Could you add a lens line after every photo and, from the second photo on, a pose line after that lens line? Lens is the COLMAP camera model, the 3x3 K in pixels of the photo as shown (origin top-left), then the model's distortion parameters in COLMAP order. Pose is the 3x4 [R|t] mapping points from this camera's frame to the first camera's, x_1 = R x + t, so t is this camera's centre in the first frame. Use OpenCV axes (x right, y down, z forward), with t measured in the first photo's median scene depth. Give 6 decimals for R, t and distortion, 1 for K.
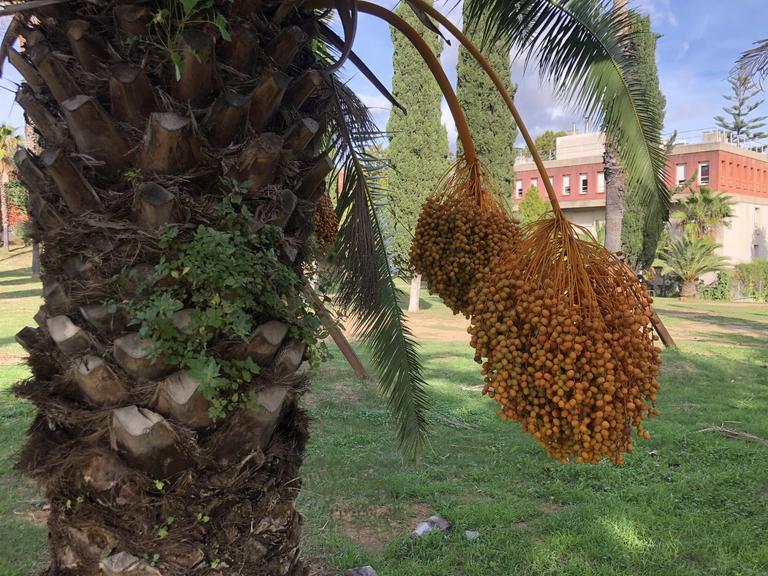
lens RADIAL K [[617.3, 0, 387.7], [0, 617.3, 285.0], [0, 0, 1]] dist [0.010884, 0.003646]
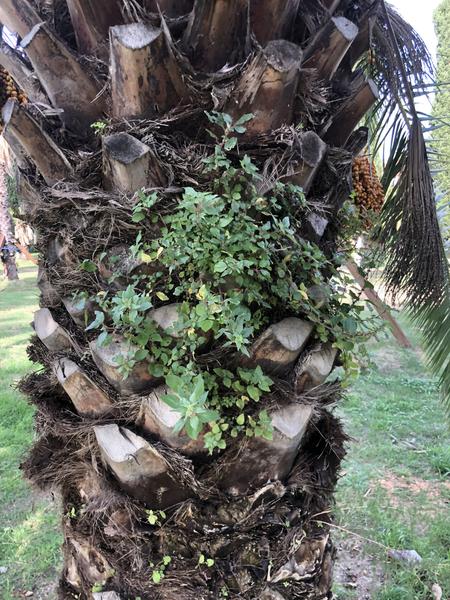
lens RADIAL K [[482.3, 0, 225.0], [0, 482.3, 300.0], [0, 0, 1]] dist [0.010884, 0.003646]
pose [[0.924119, 0.014342, -0.381835, -0.042580], [0.016251, 0.996916, 0.076774, -0.008746], [0.381759, -0.077154, 0.921036, 0.469092]]
